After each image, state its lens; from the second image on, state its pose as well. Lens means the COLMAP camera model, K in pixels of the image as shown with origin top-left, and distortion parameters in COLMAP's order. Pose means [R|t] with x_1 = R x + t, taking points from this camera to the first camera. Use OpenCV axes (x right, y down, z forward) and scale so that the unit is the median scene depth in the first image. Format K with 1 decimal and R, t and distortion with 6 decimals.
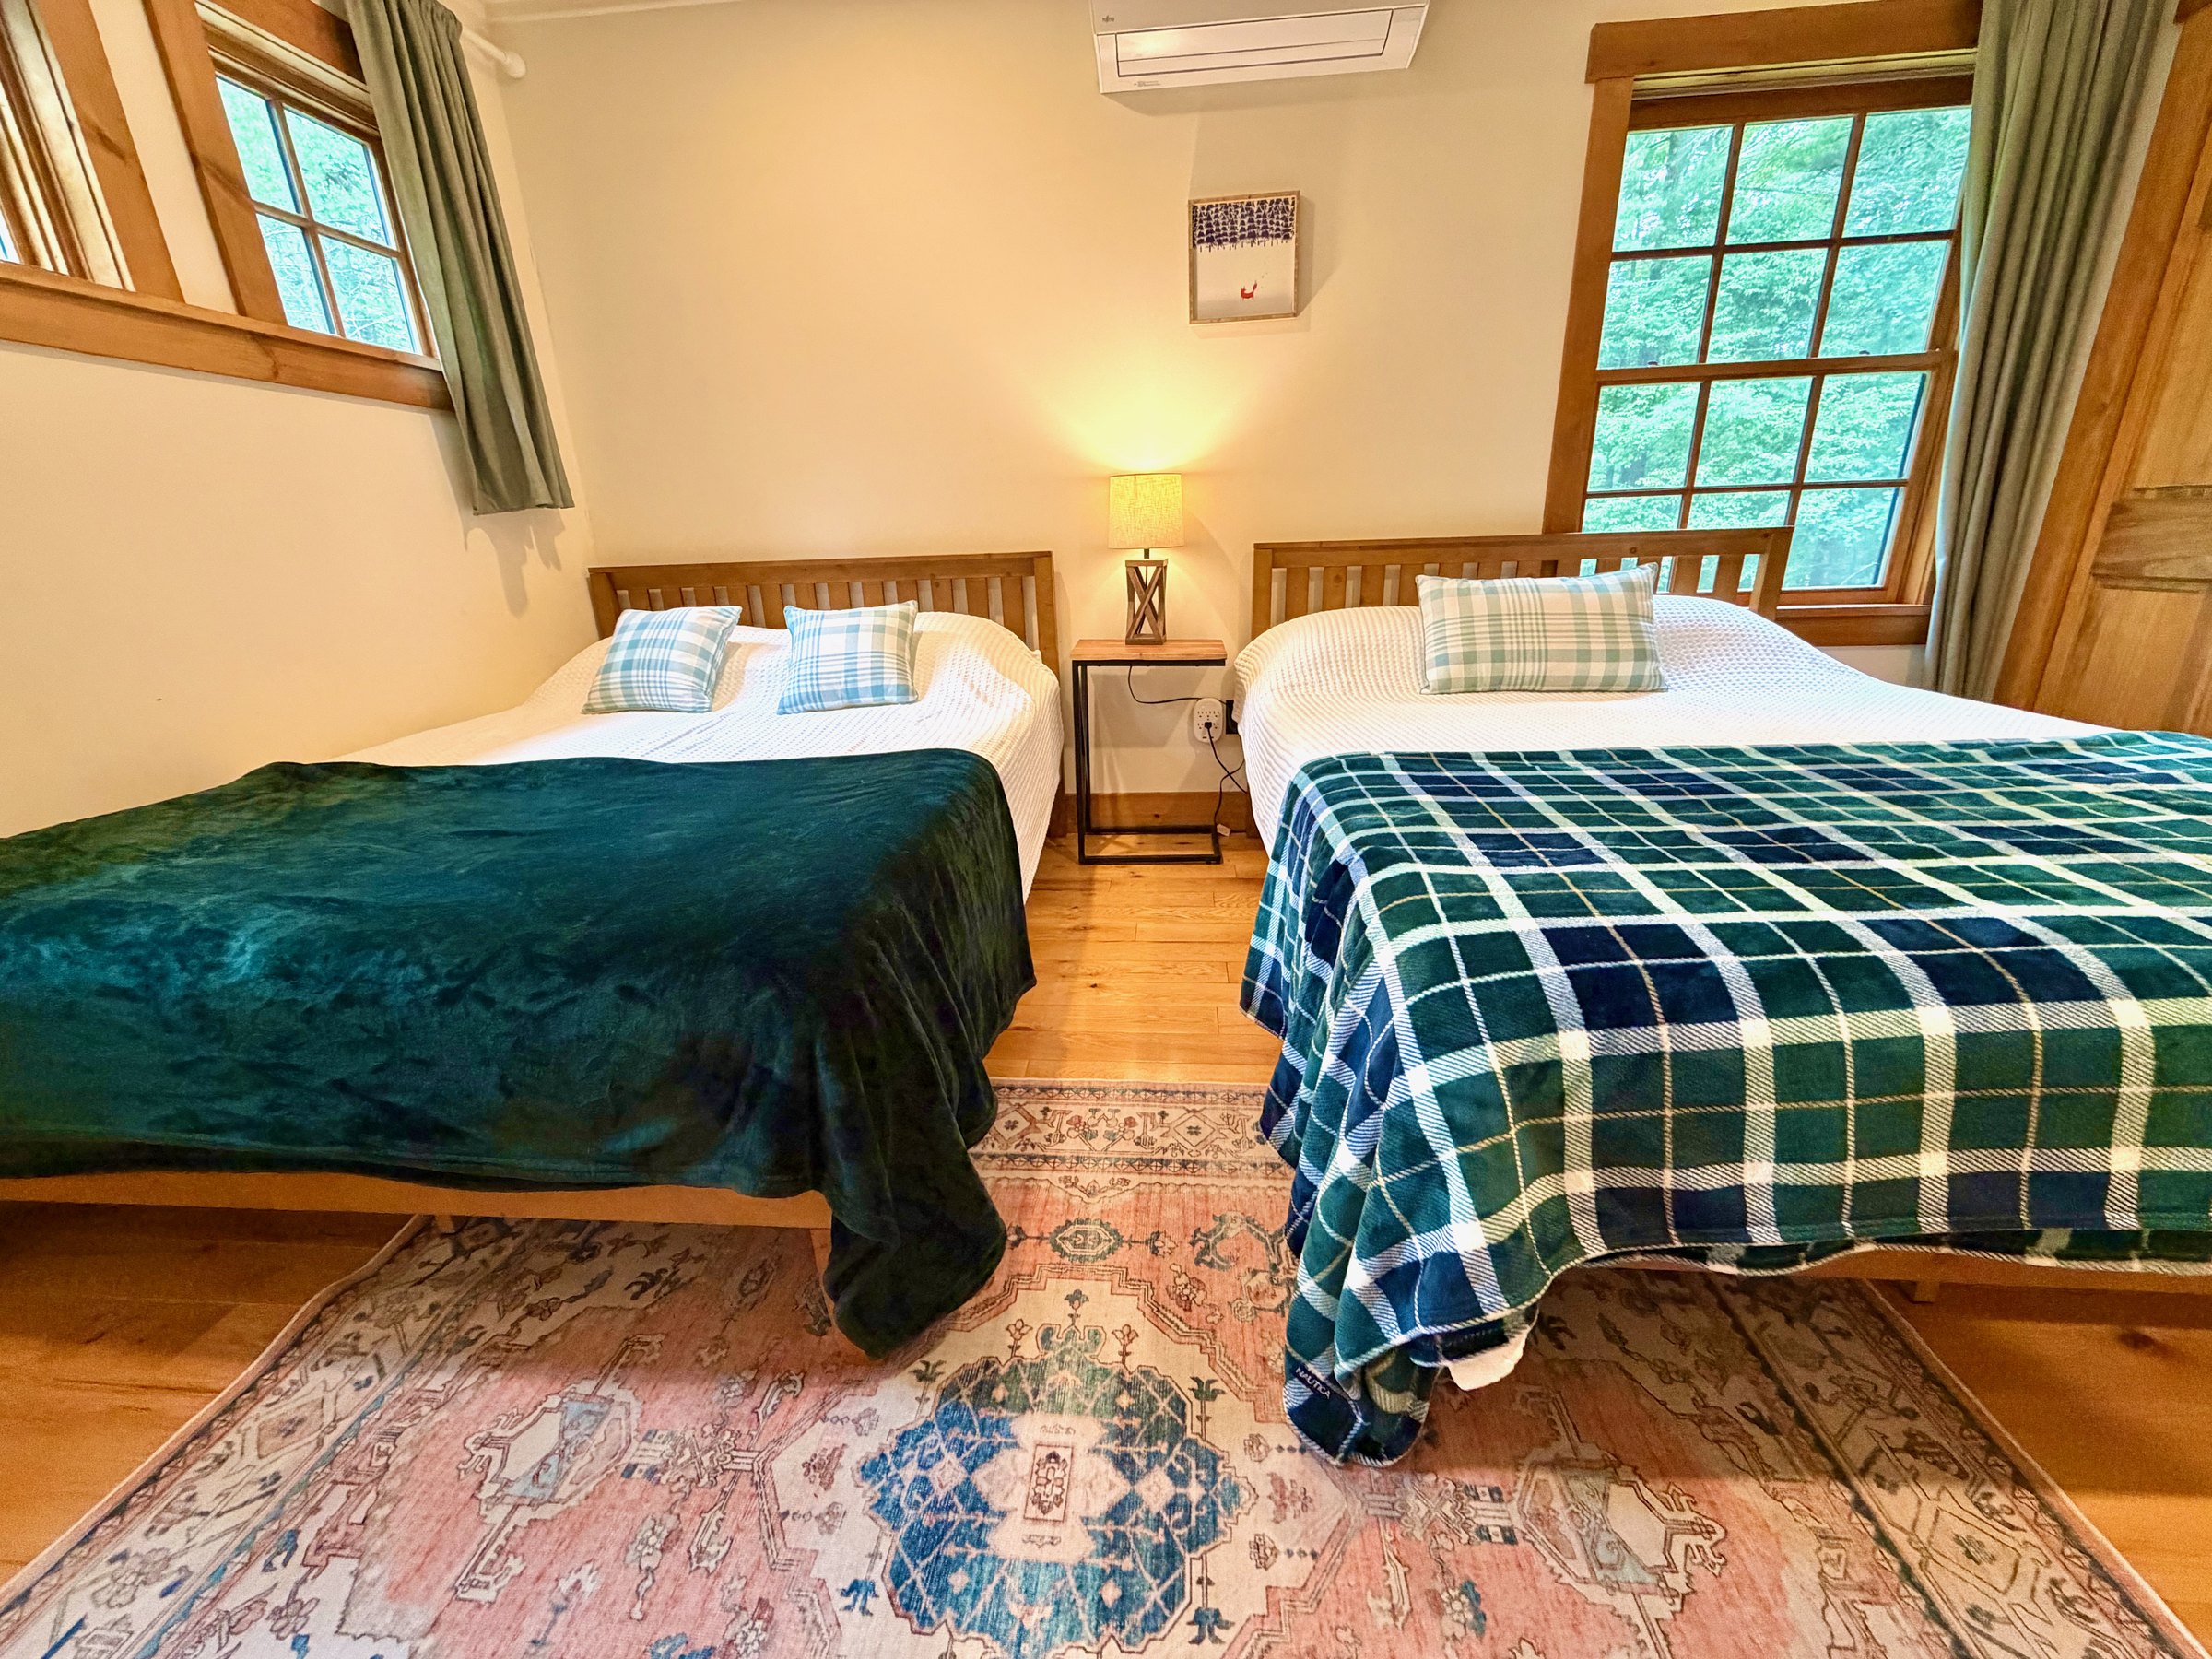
lens RADIAL K [[882.1, 0, 1106.7], [0, 882.1, 826.3], [0, 0, 1]] dist [-0.000761, 0.000106]
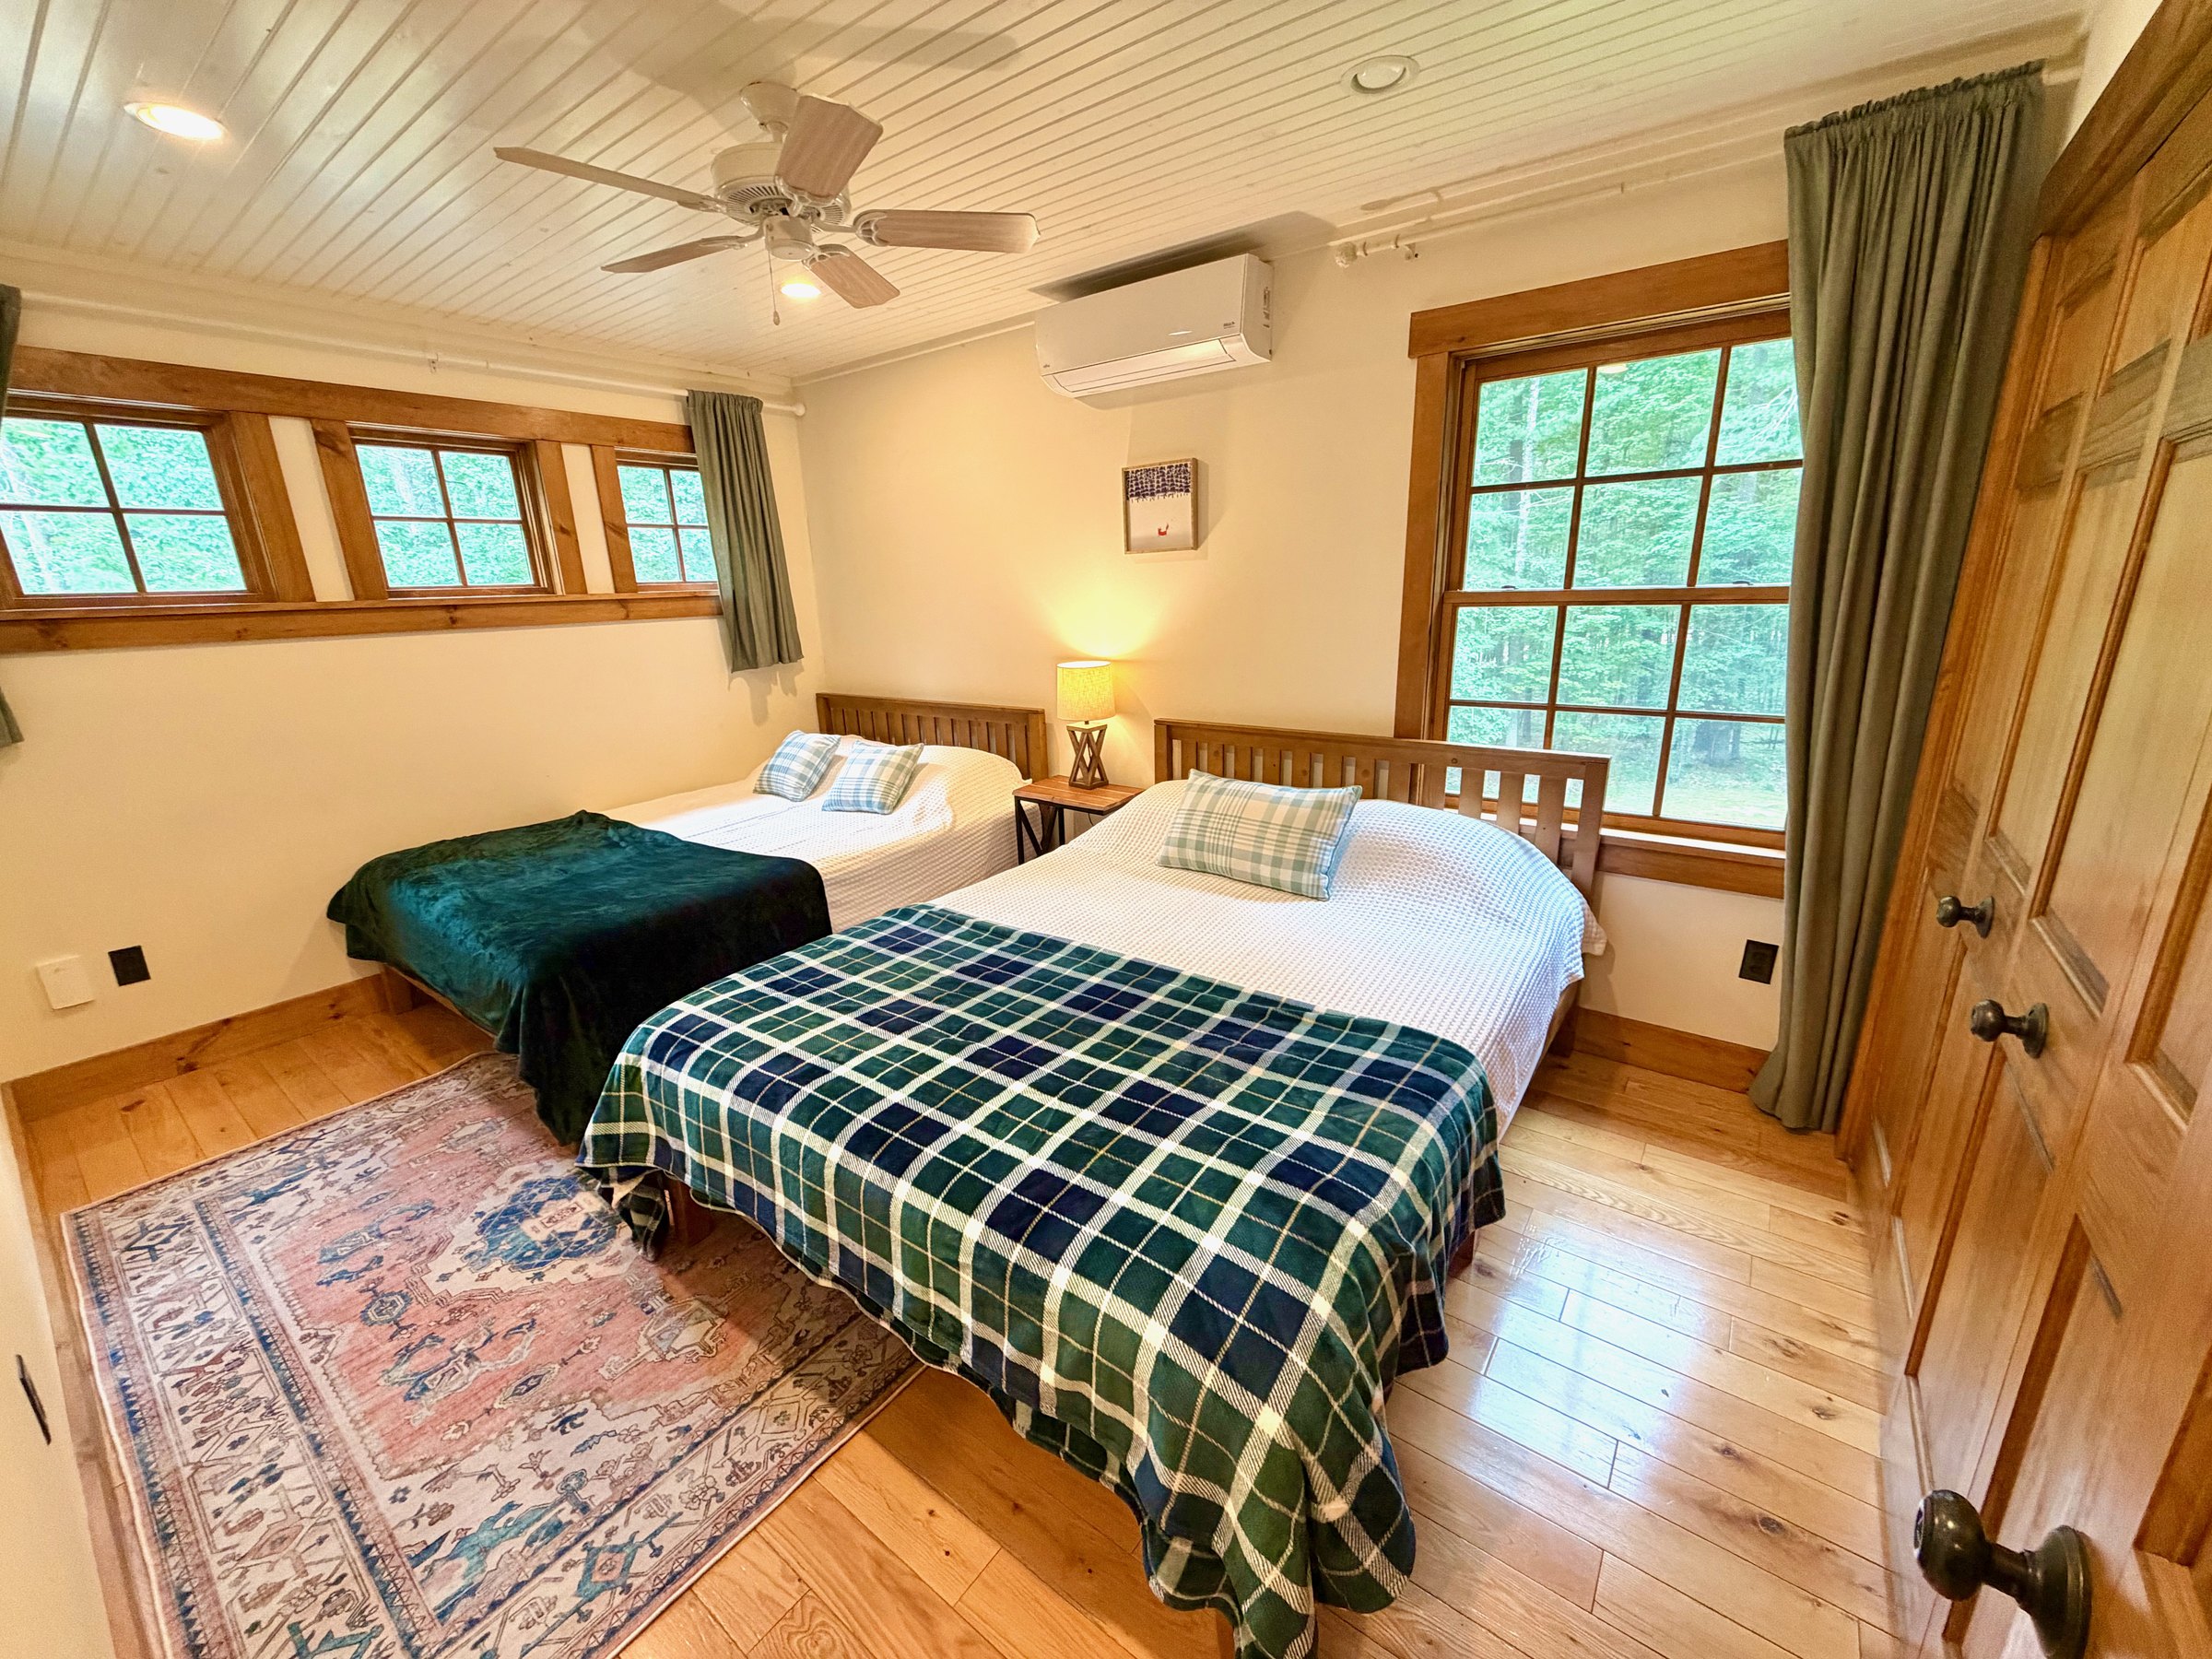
lens RADIAL K [[882.1, 0, 1110.4], [0, 882.1, 829.4], [0, 0, 1]] dist [-0.000761, 0.000106]
pose [[0.849086, 0.153533, -0.505451, 0.822258], [-0.166949, 0.985783, 0.018985, -0.193205], [0.501179, 0.068264, 0.862647, -0.115618]]
